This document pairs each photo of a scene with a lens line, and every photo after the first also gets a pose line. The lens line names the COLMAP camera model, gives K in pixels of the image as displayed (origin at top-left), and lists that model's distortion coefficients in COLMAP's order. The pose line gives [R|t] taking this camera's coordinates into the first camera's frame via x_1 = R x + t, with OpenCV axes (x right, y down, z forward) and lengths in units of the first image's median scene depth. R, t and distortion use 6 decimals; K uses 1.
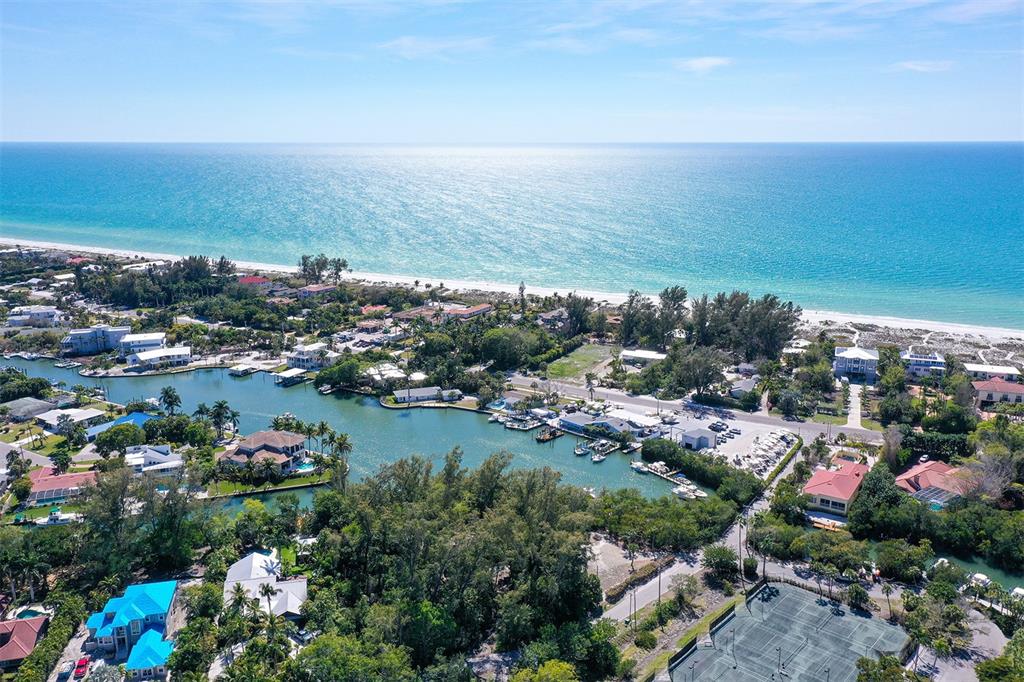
lens RADIAL K [[822.2, 0, 510.6], [0, 822.2, 337.0], [0, 0, 1]] dist [0.016410, 0.003811]
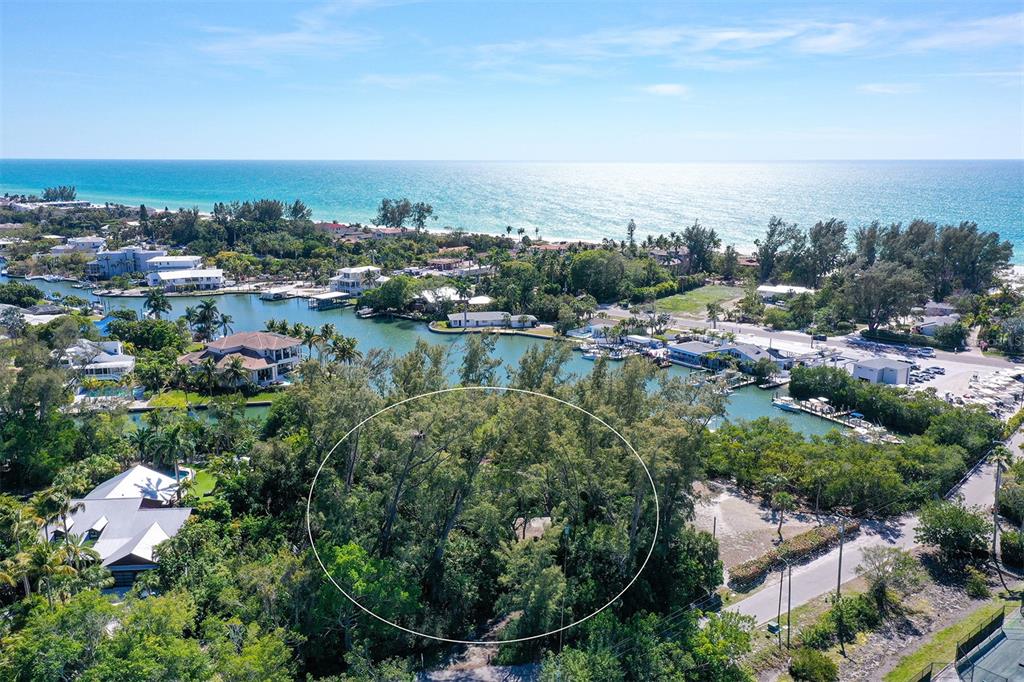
lens RADIAL K [[815.8, 0, 512.0], [0, 815.8, 341.0], [0, 0, 1]] dist [0.009141, 0.005538]
pose [[0.988402, 0.034044, -0.147995, 0.029693], [-0.036992, 0.999167, -0.017215, 0.104048], [0.147286, 0.022490, 0.988838, 0.270336]]
